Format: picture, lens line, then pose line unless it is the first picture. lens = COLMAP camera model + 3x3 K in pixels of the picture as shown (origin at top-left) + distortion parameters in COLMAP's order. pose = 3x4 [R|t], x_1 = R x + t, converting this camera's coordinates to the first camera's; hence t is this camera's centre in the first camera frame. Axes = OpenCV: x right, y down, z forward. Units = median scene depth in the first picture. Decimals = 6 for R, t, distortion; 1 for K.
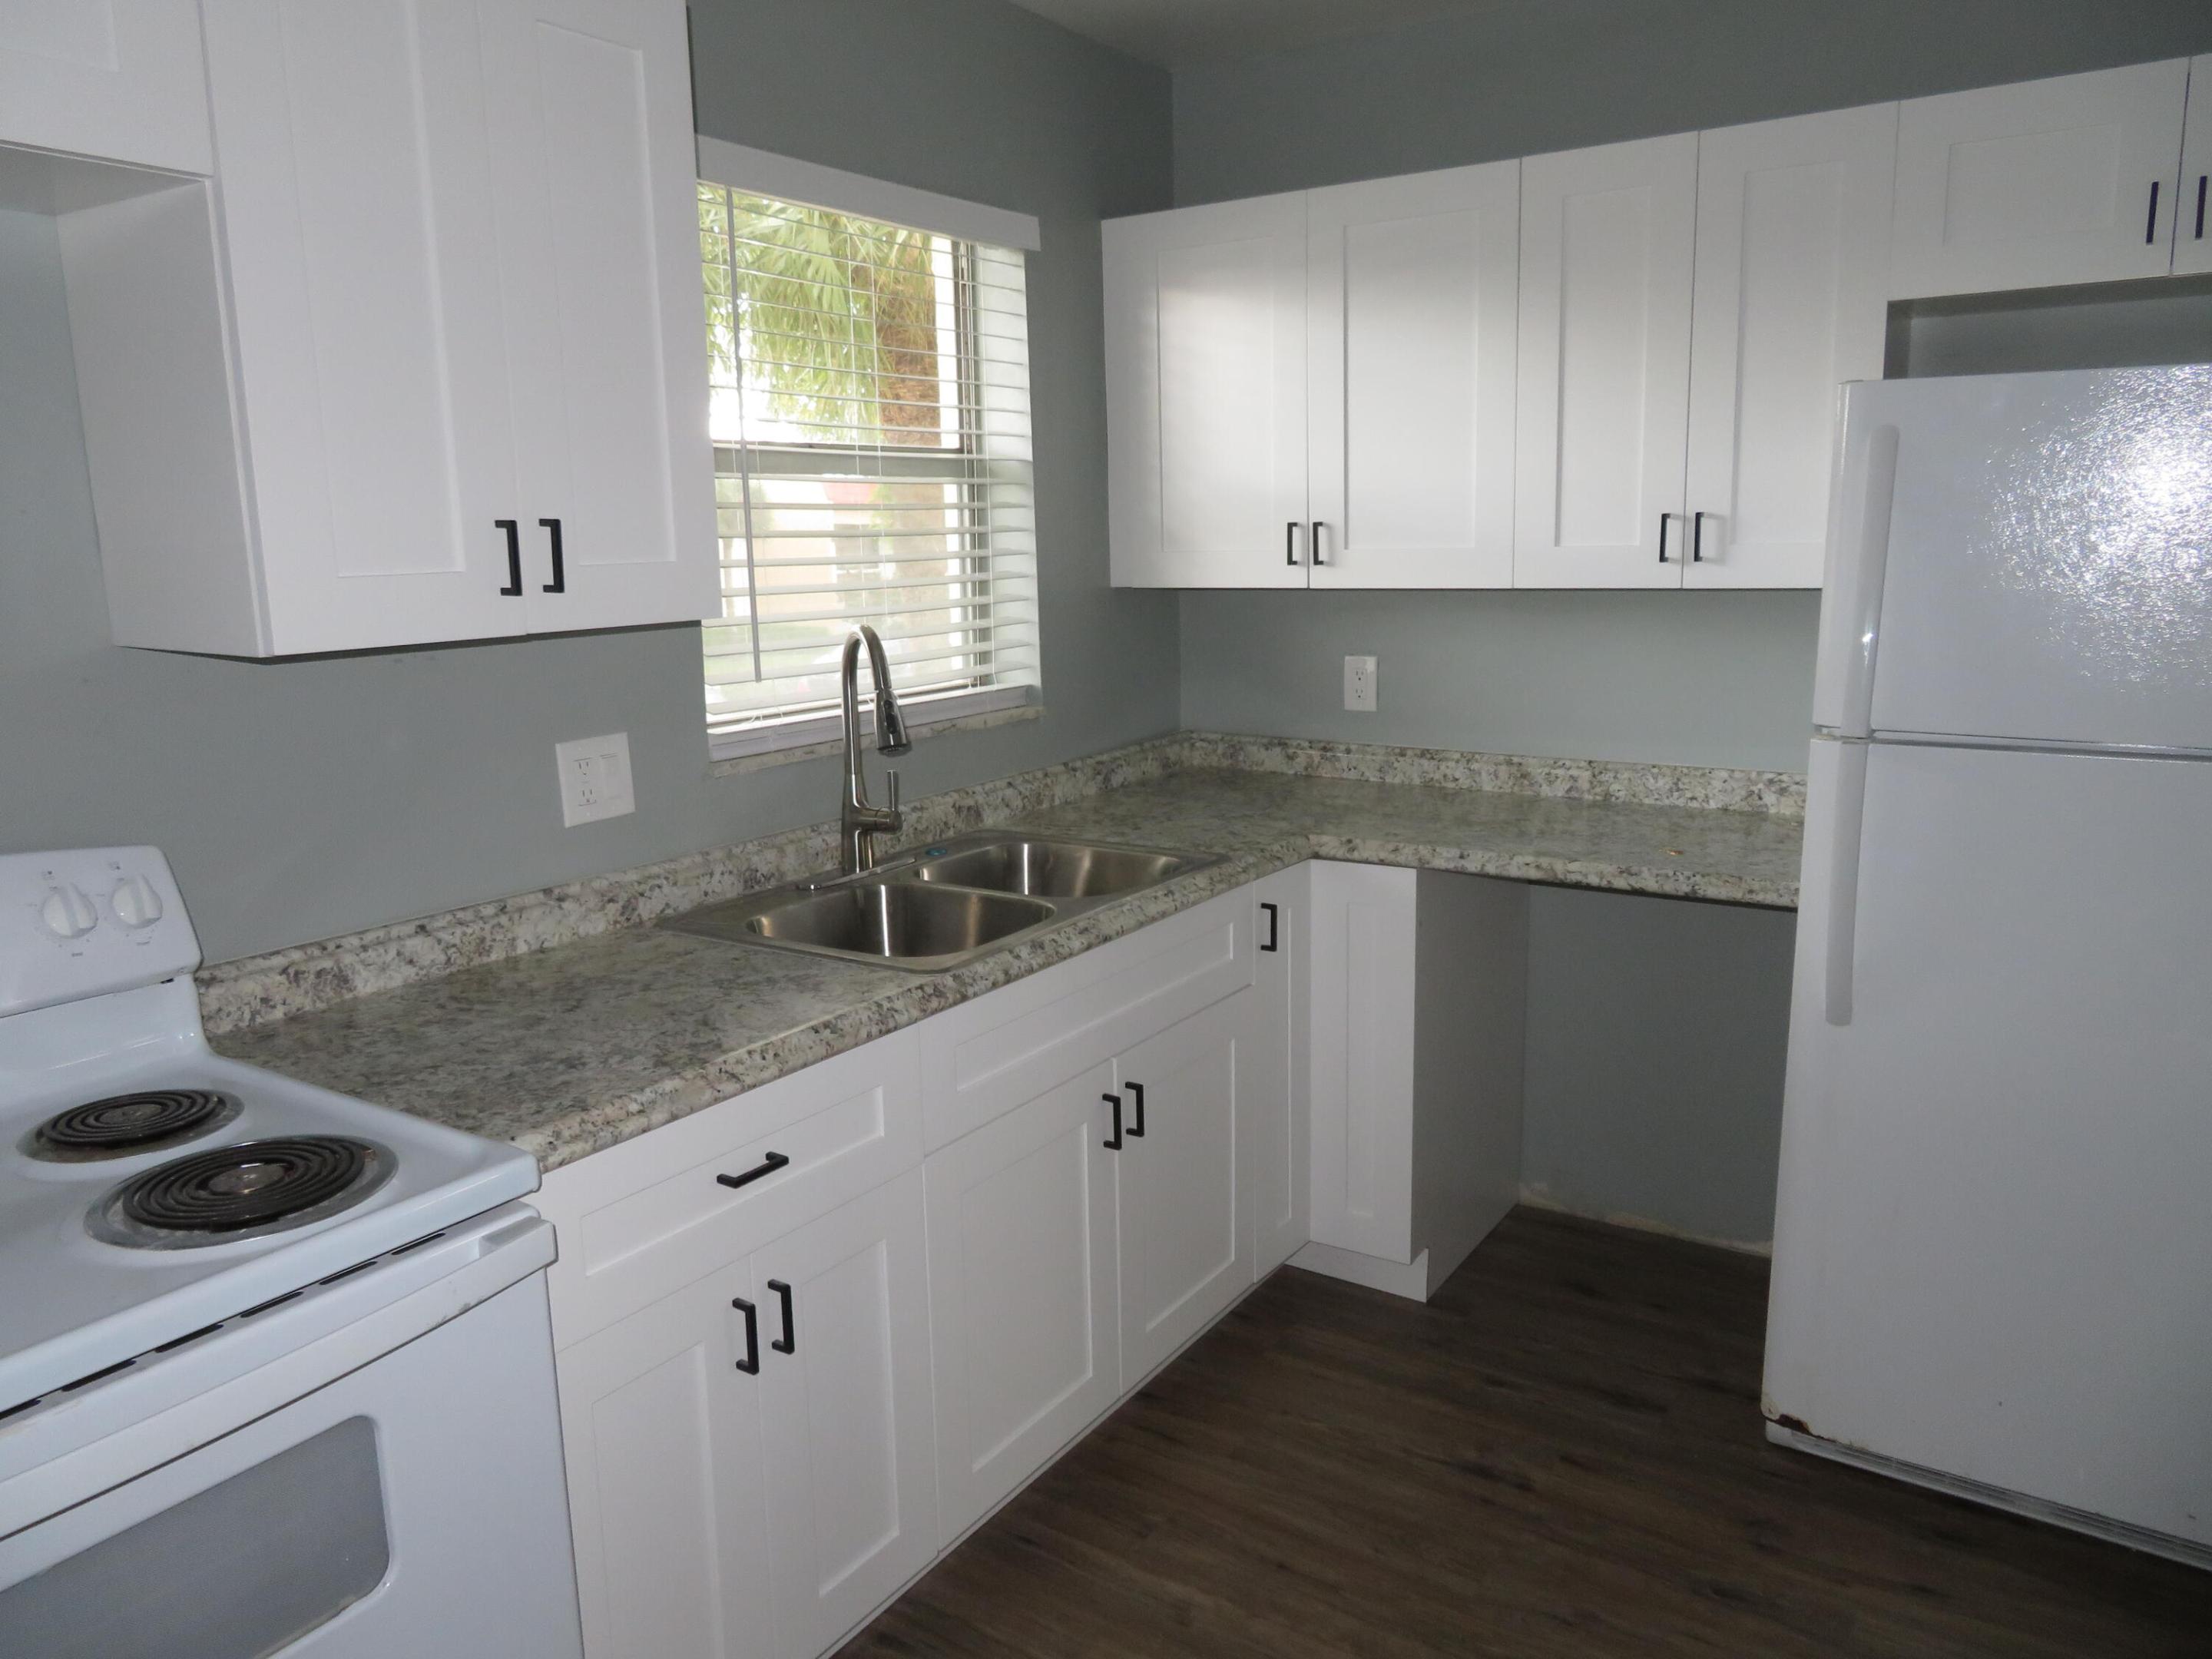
lens RADIAL K [[1564.8, 0, 1106.0], [0, 1564.8, 829.5], [0, 0, 1]] dist [0.002200, 0.004699]
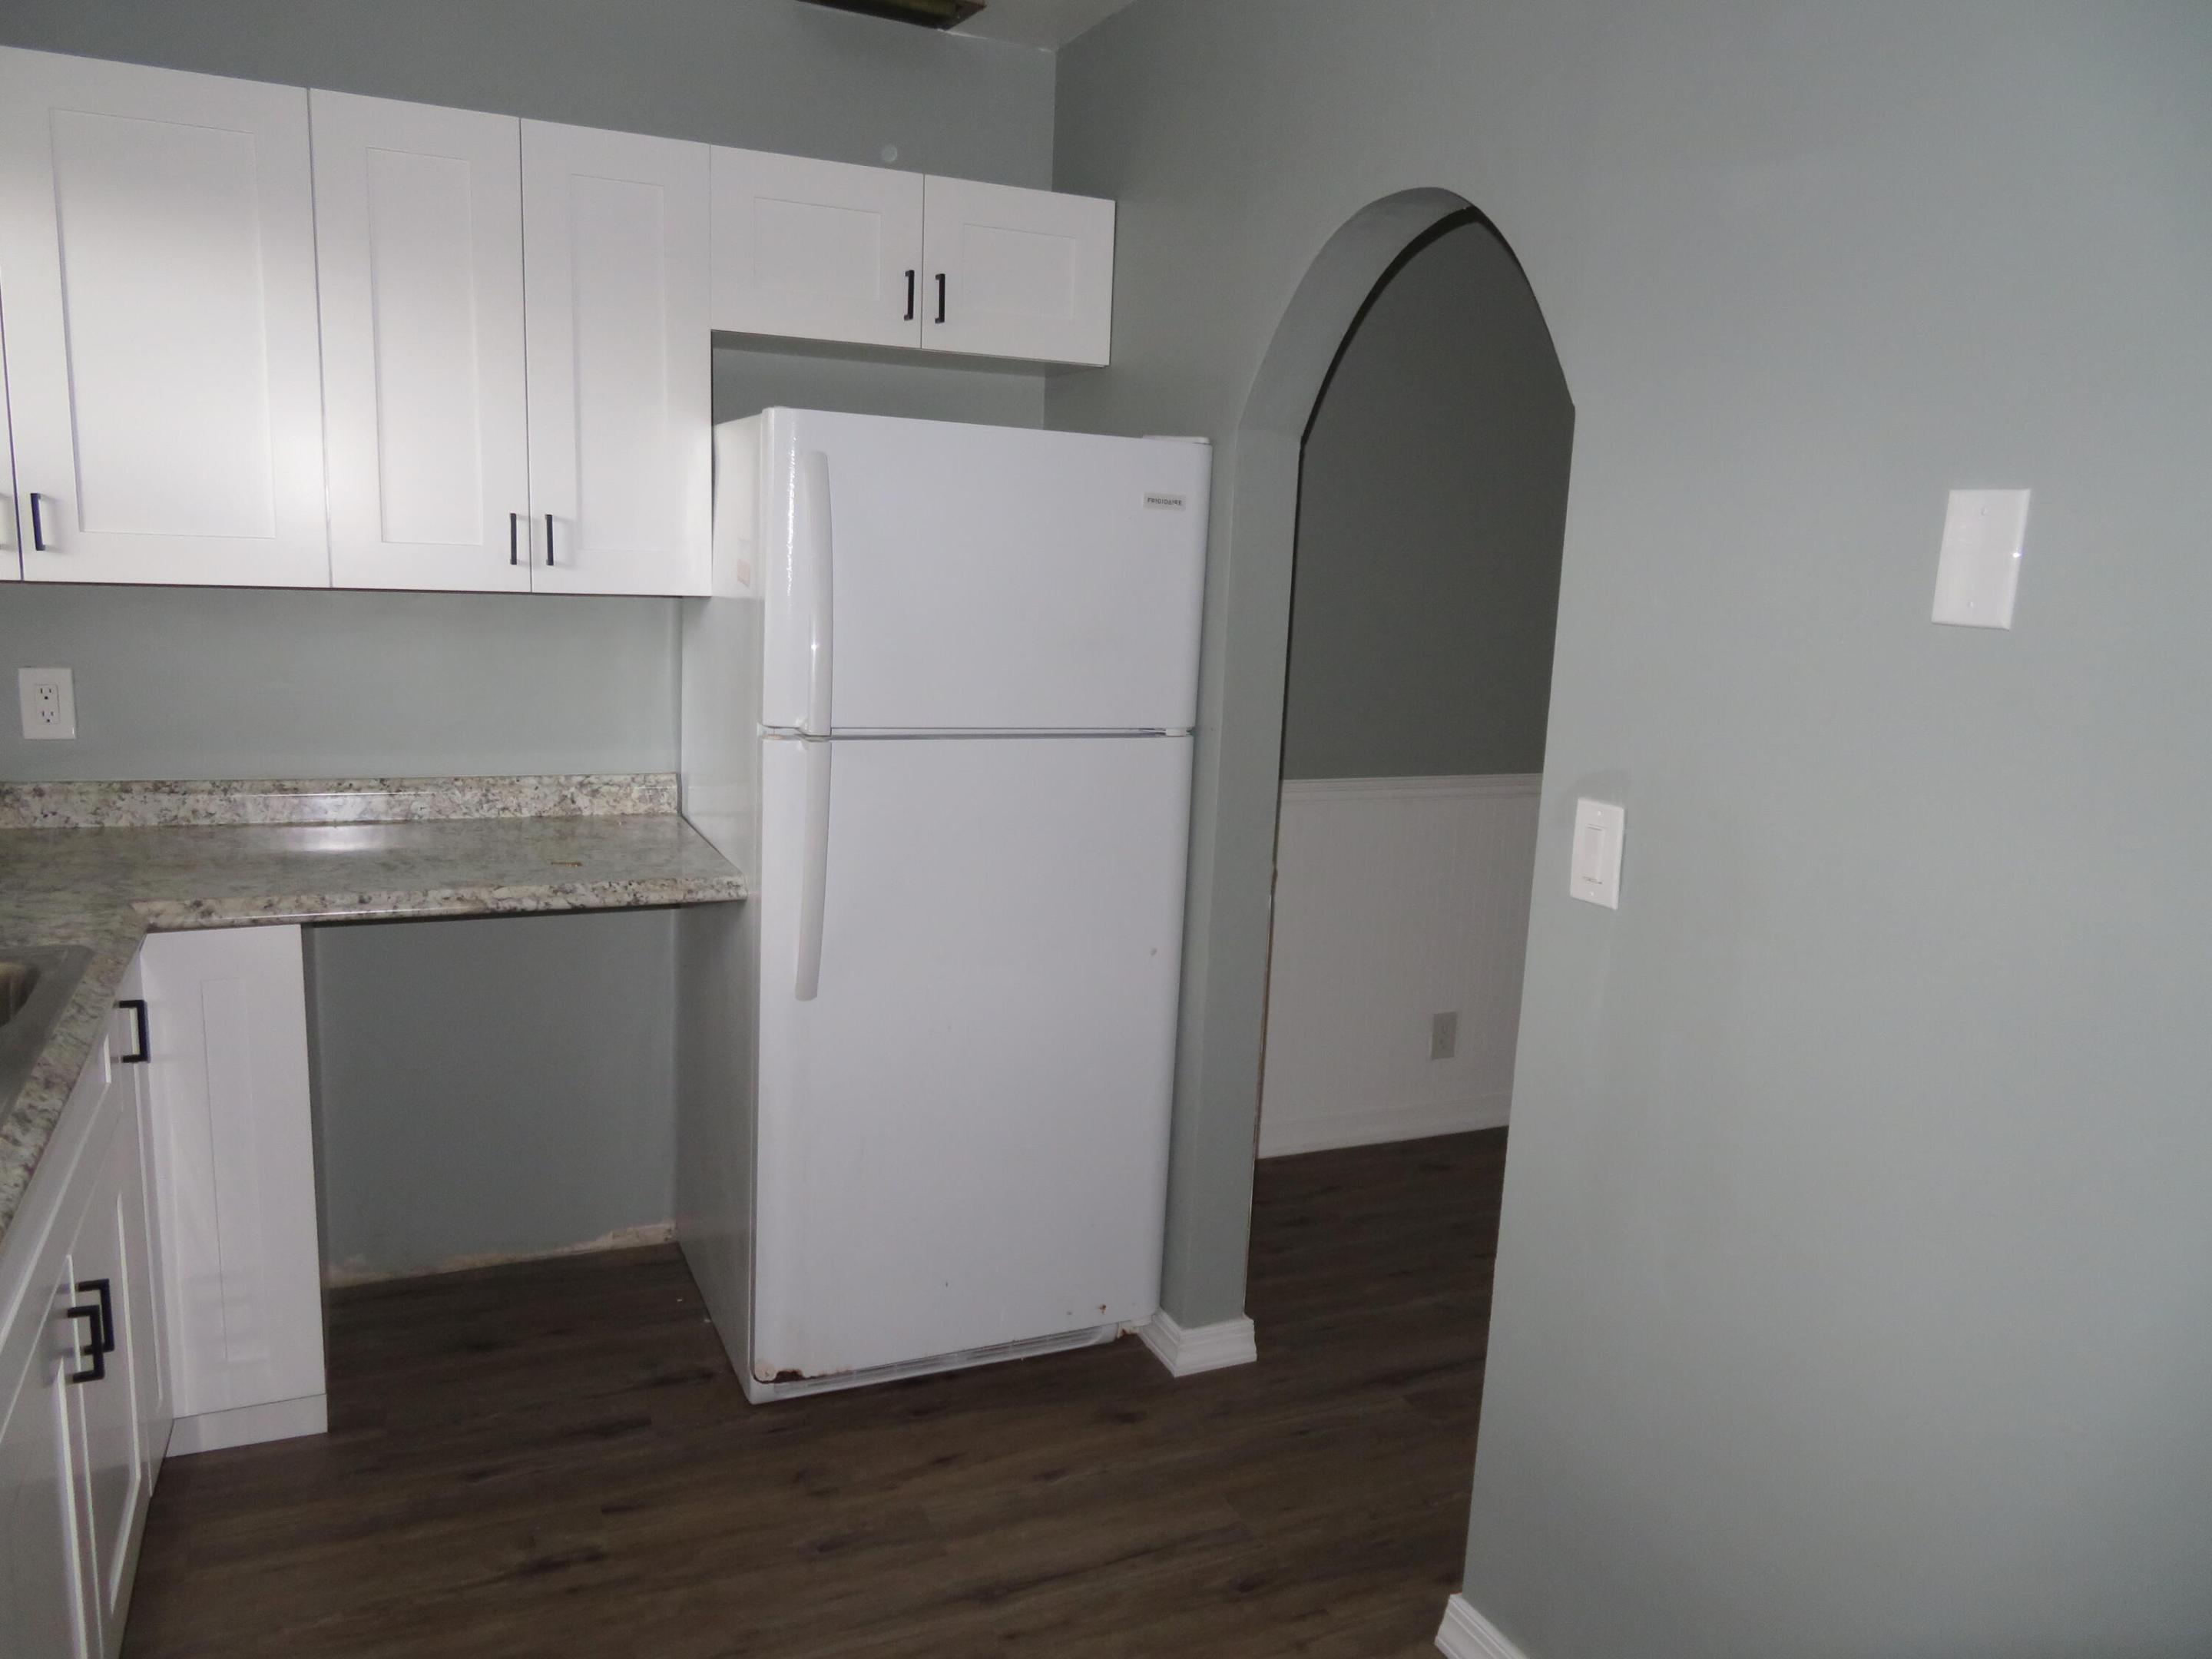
lens RADIAL K [[1574.6, 0, 1082.6], [0, 1574.6, 828.9], [0, 0, 1]] dist [-0.003447, -0.003566]
pose [[0.535473, -0.107824, 0.837641, -0.277866], [0.103652, 0.992709, 0.061524, -0.033945], [-0.838168, 0.053879, 0.542745, 0.197677]]
